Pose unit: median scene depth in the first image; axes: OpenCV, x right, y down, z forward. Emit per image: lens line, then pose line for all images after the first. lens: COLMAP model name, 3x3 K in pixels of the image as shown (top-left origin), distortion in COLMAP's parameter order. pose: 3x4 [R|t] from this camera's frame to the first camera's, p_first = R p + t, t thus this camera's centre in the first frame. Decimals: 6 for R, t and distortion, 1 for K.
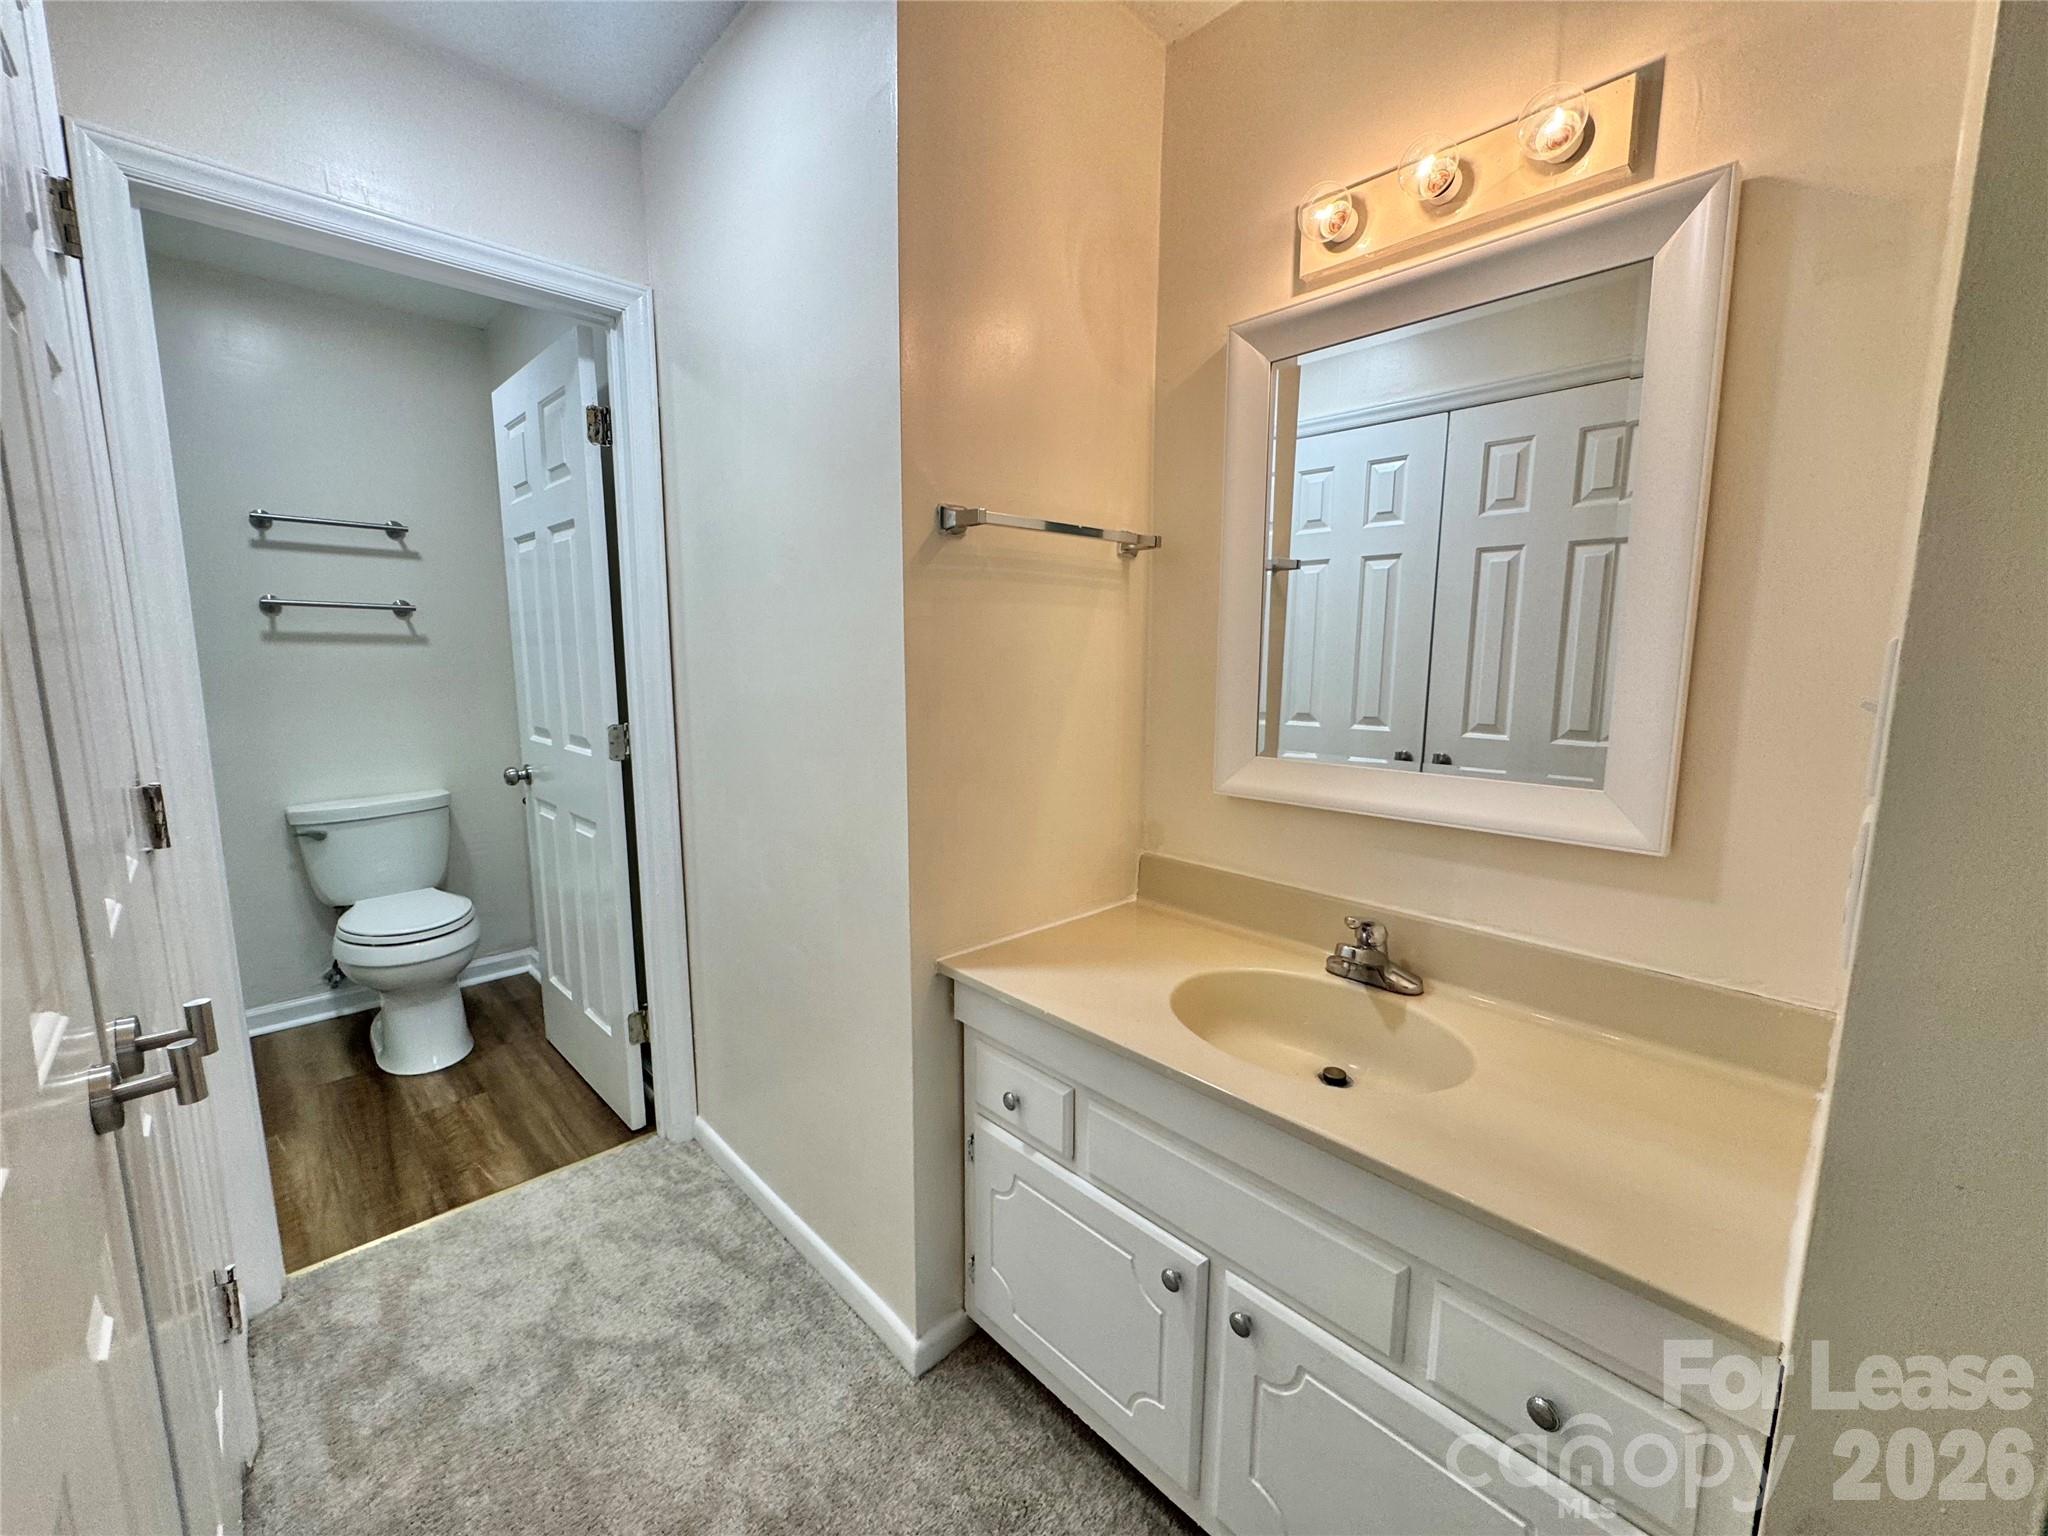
lens RADIAL K [[824.9, 0, 1025.5], [0, 824.9, 774.2], [0, 0, 1]] dist [-0.002150, 0.000536]
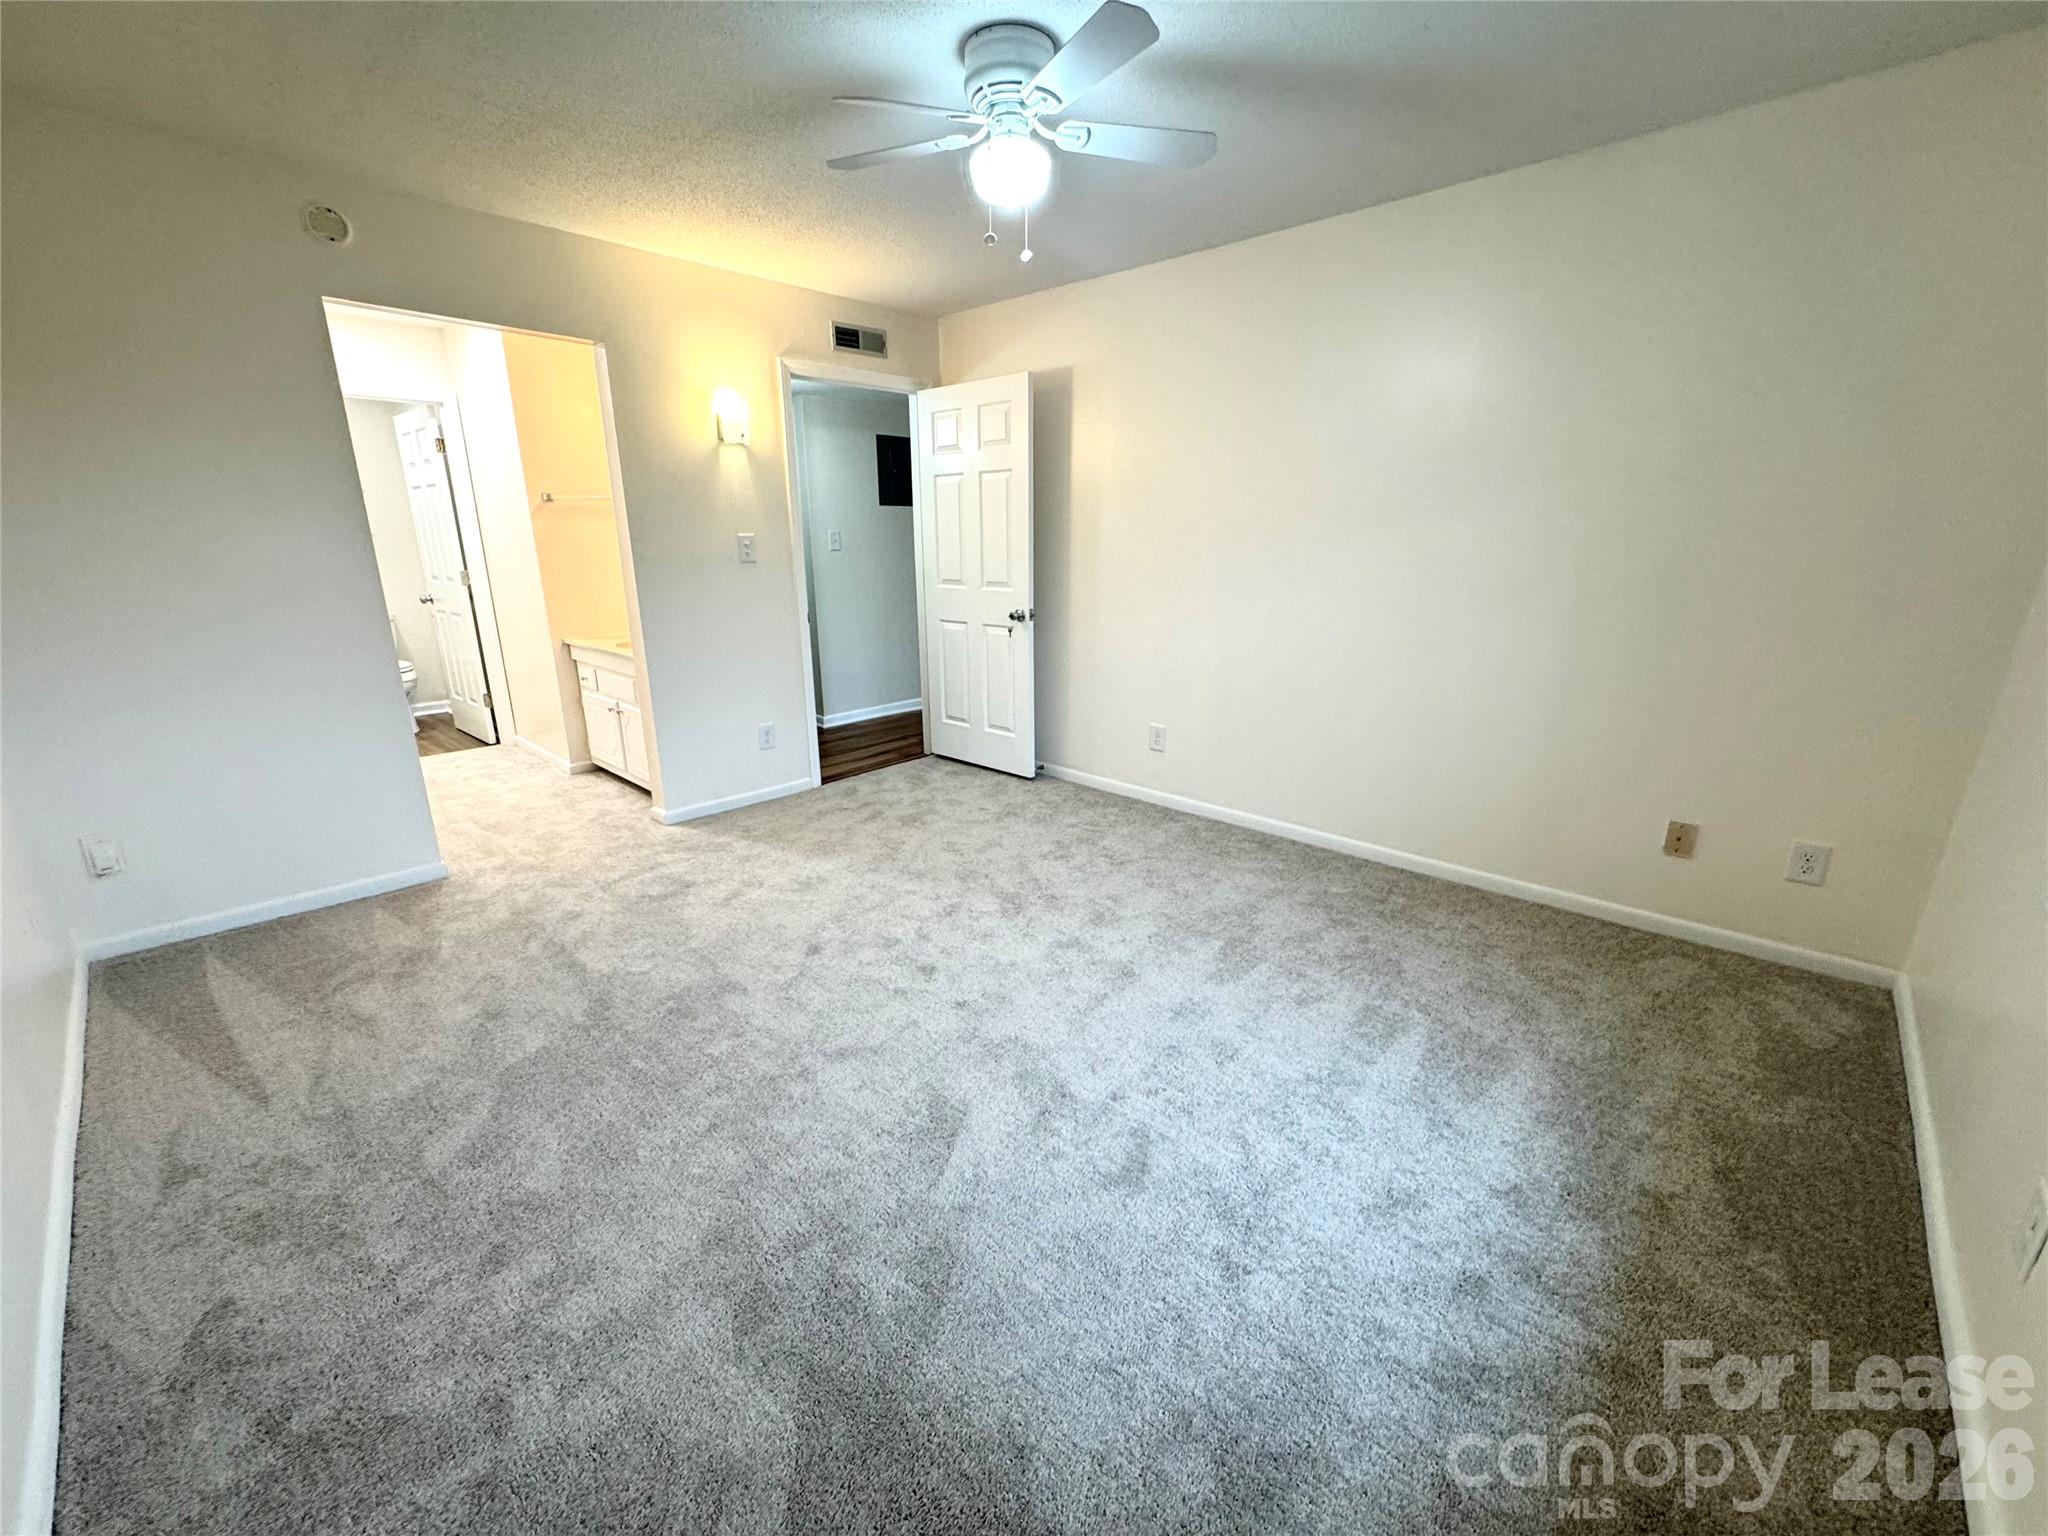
lens RADIAL K [[824.9, 0, 1019.9], [0, 824.9, 757.0], [0, 0, 1]] dist [-0.002150, 0.000536]
pose [[0.998694, -0.029379, 0.041796, 0.966725], [0.024085, 0.992242, 0.121964, 0.214978], [-0.045055, -0.120798, 0.991654, -1.459860]]
